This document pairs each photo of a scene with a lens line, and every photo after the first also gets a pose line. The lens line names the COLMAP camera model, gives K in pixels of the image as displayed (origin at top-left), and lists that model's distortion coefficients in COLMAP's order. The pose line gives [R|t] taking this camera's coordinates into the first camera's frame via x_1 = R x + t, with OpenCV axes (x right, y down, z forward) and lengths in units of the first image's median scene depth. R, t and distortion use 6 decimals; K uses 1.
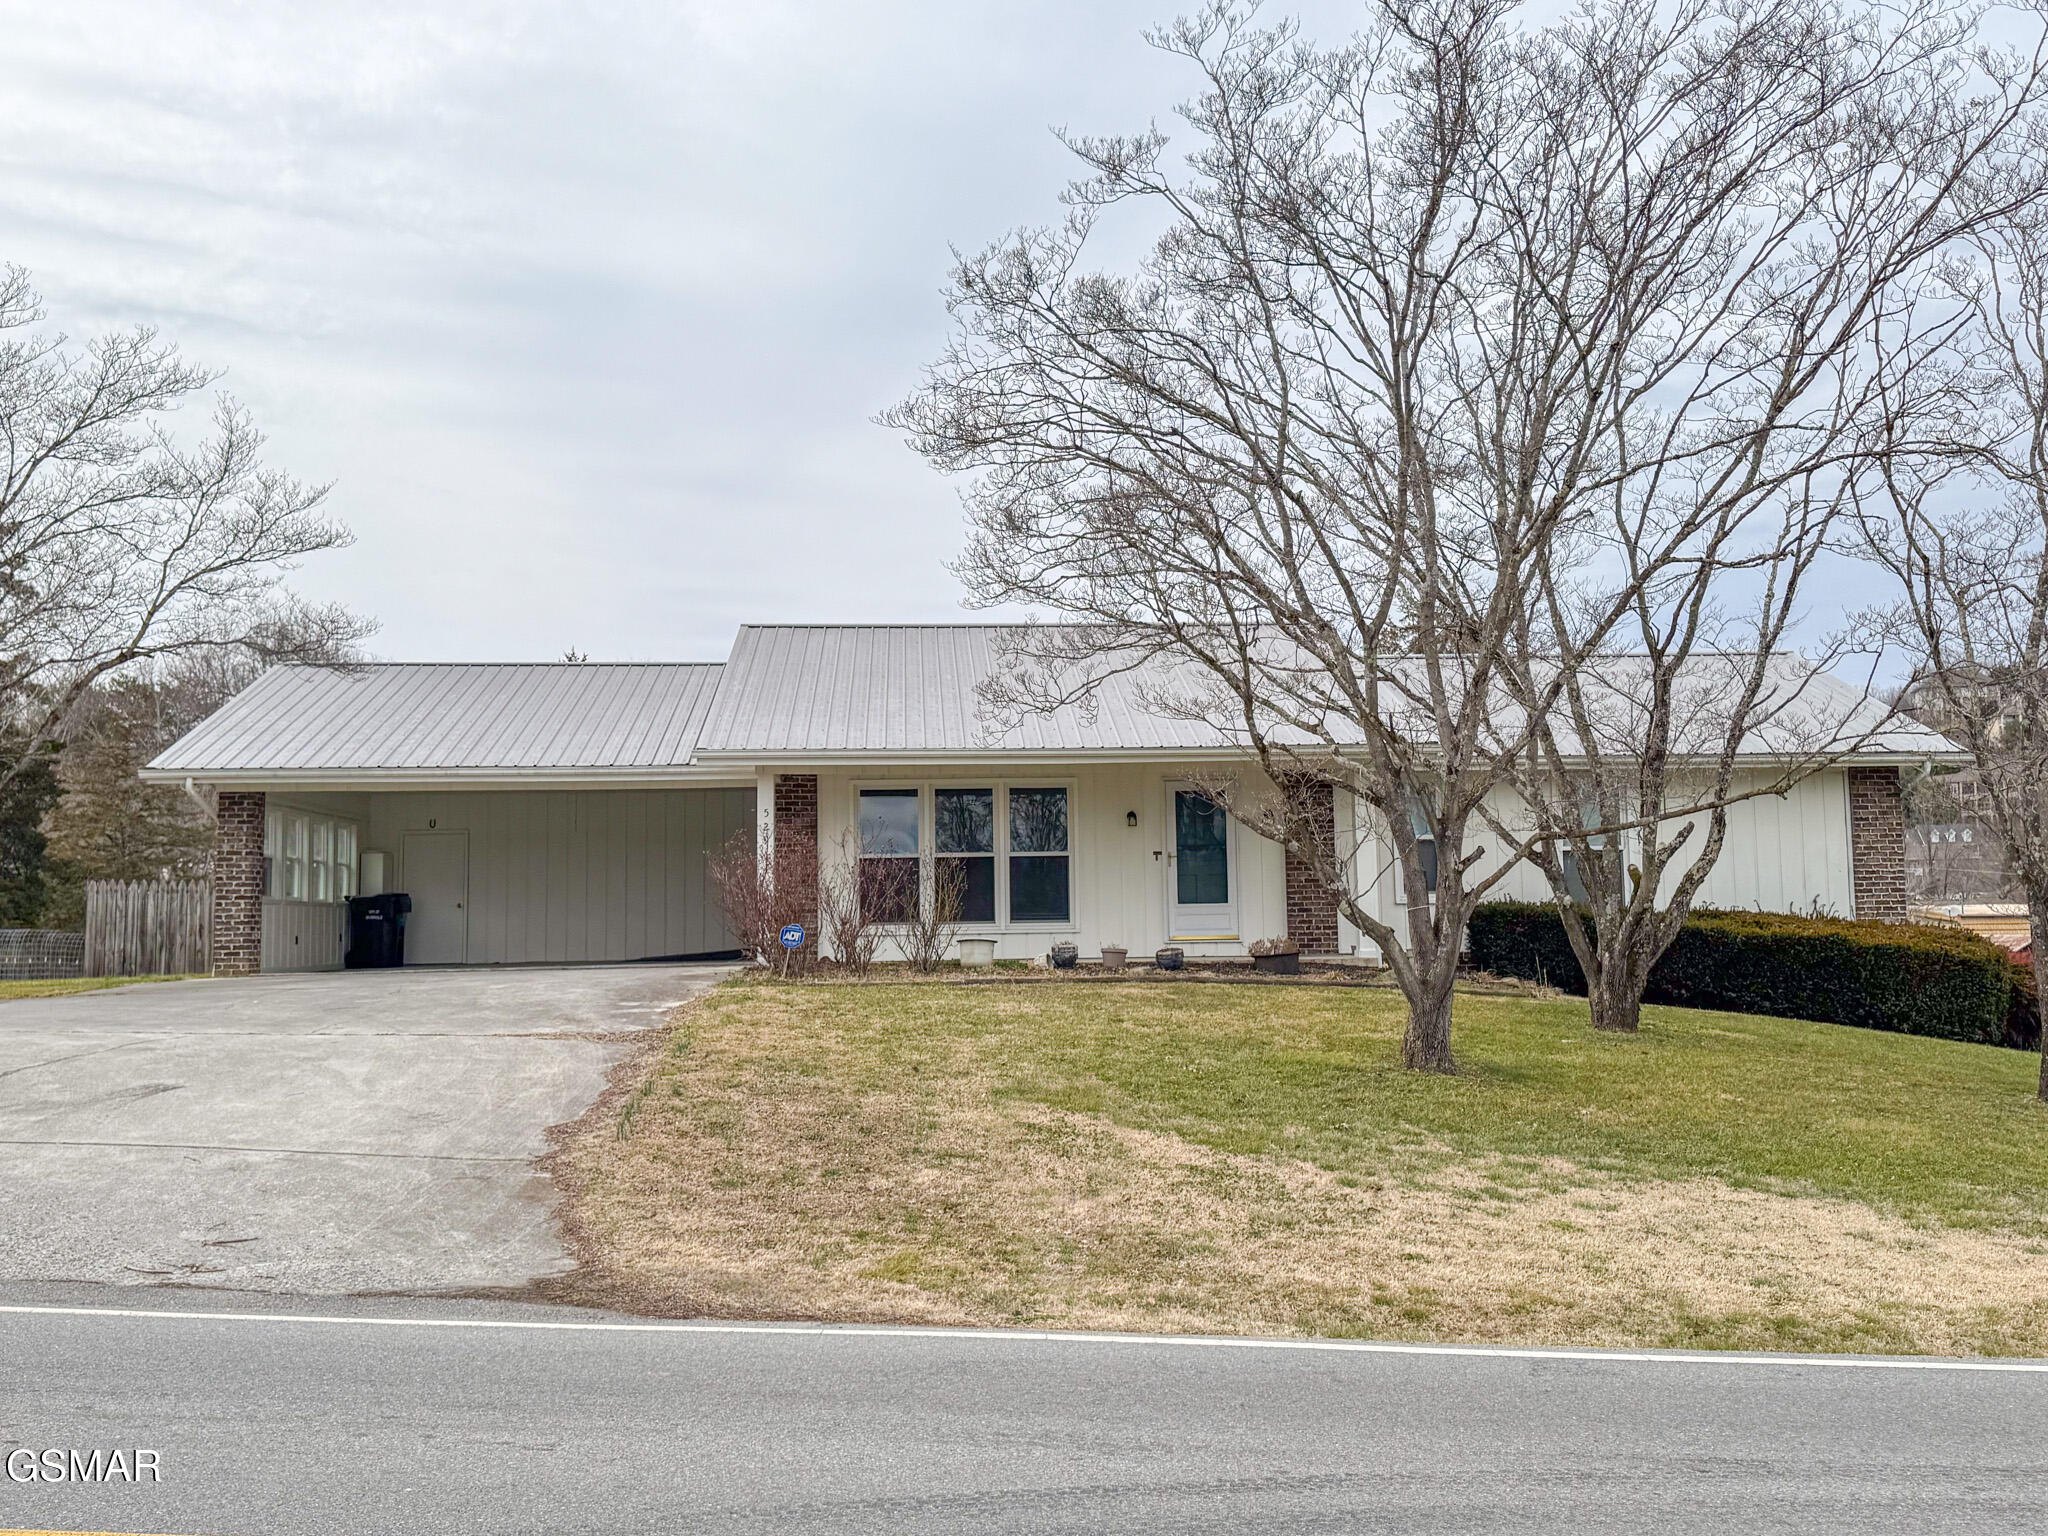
lens RADIAL K [[1891.4, 0, 1074.4], [0, 1891.4, 779.6], [0, 0, 1]] dist [0.025185, -0.053527]
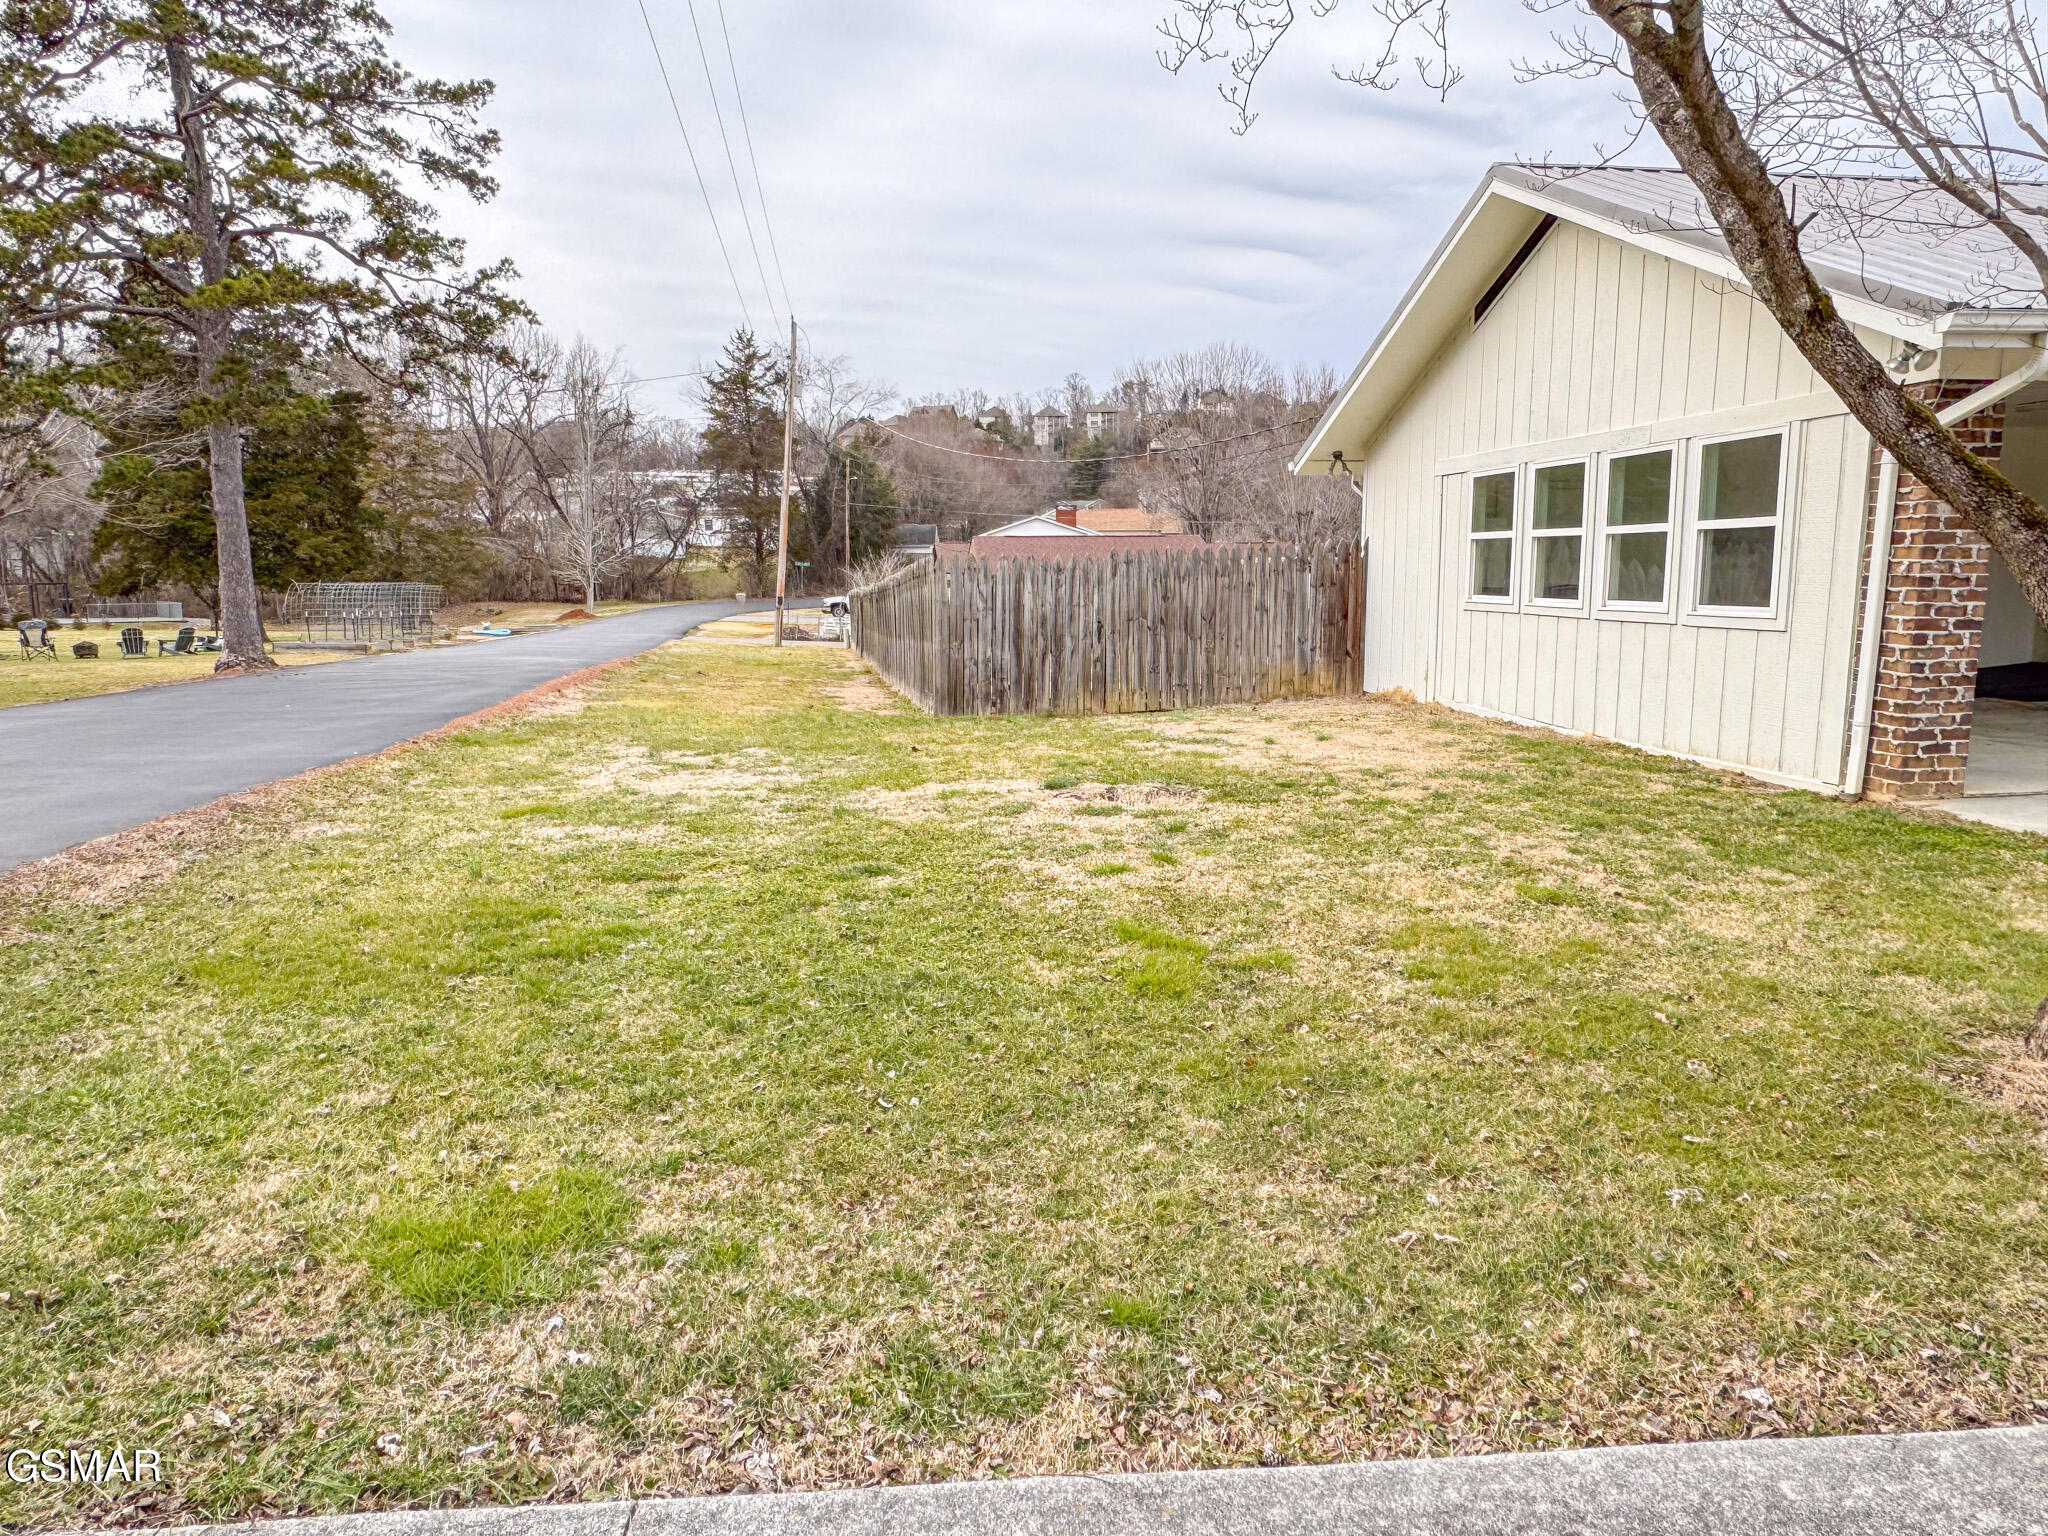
lens RADIAL K [[1356.3, 0, 1007.2], [0, 1356.3, 786.2], [0, 0, 1]] dist [0.011174, 0.001458]
pose [[0.999737, 0.001525, 0.022903, -0.659893], [-0.006920, 0.971387, 0.237401, 0.023790], [-0.021886, -0.237497, 0.971142, 0.668449]]
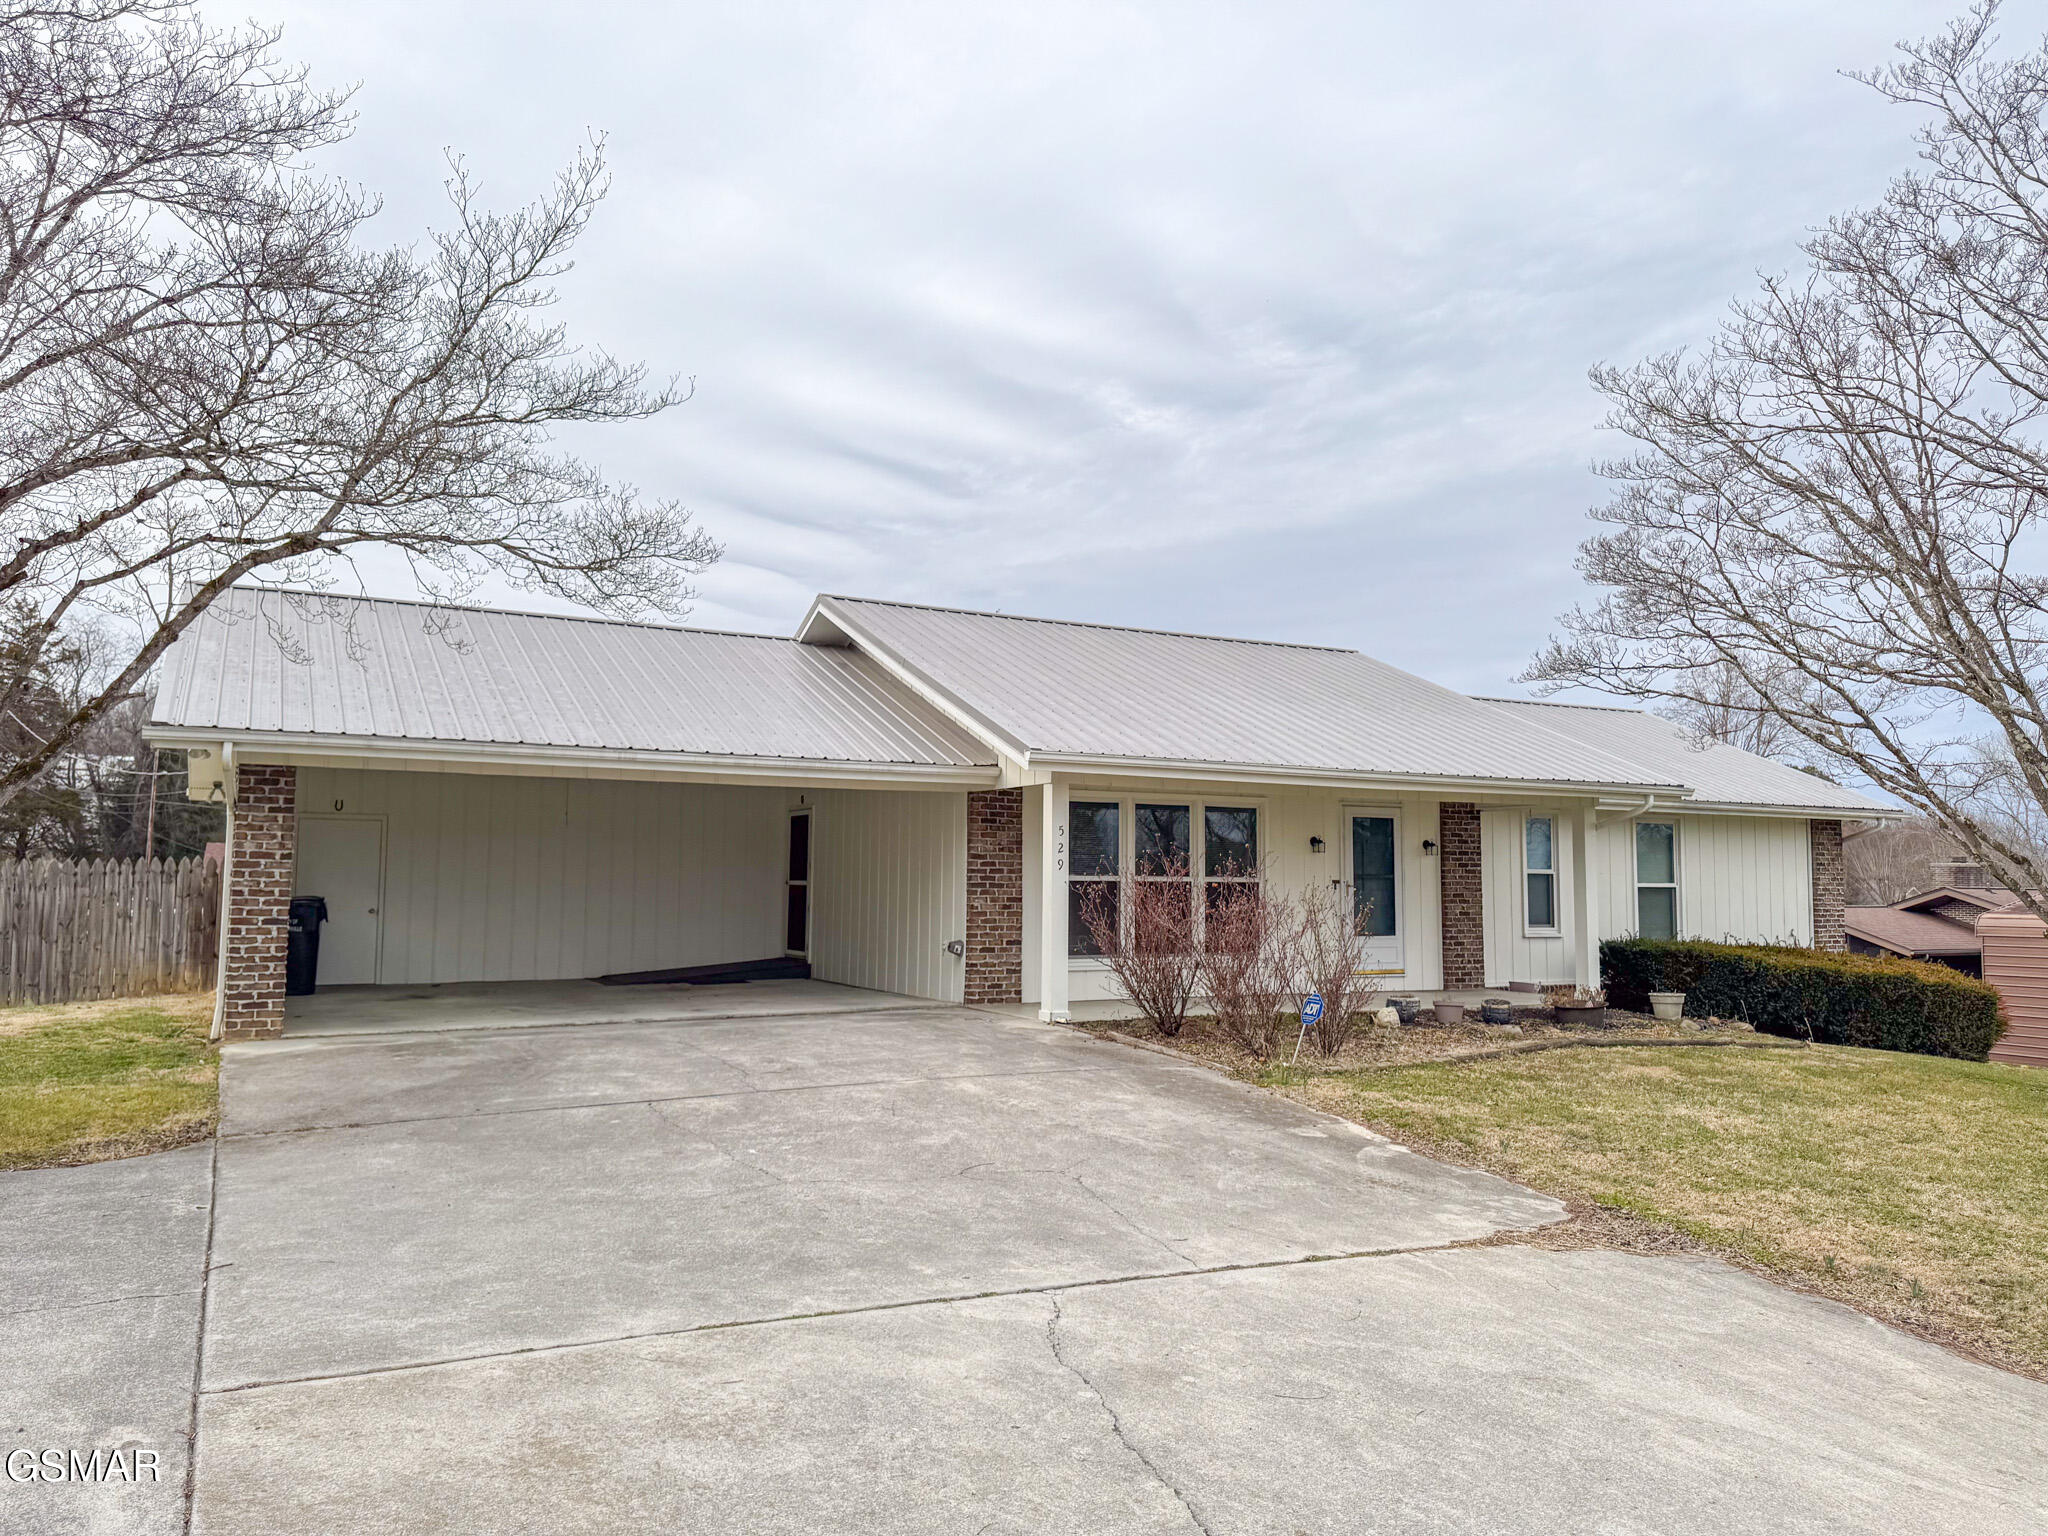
lens RADIAL K [[1465.1, 0, 1094.2], [0, 1465.1, 769.5], [0, 0, 1]] dist [0.001888, 0.001285]
pose [[0.908278, 0.055040, 0.414731, -0.384924], [-0.054849, 0.998418, -0.012382, -0.001557], [-0.414757, -0.011501, 0.909860, 0.394717]]
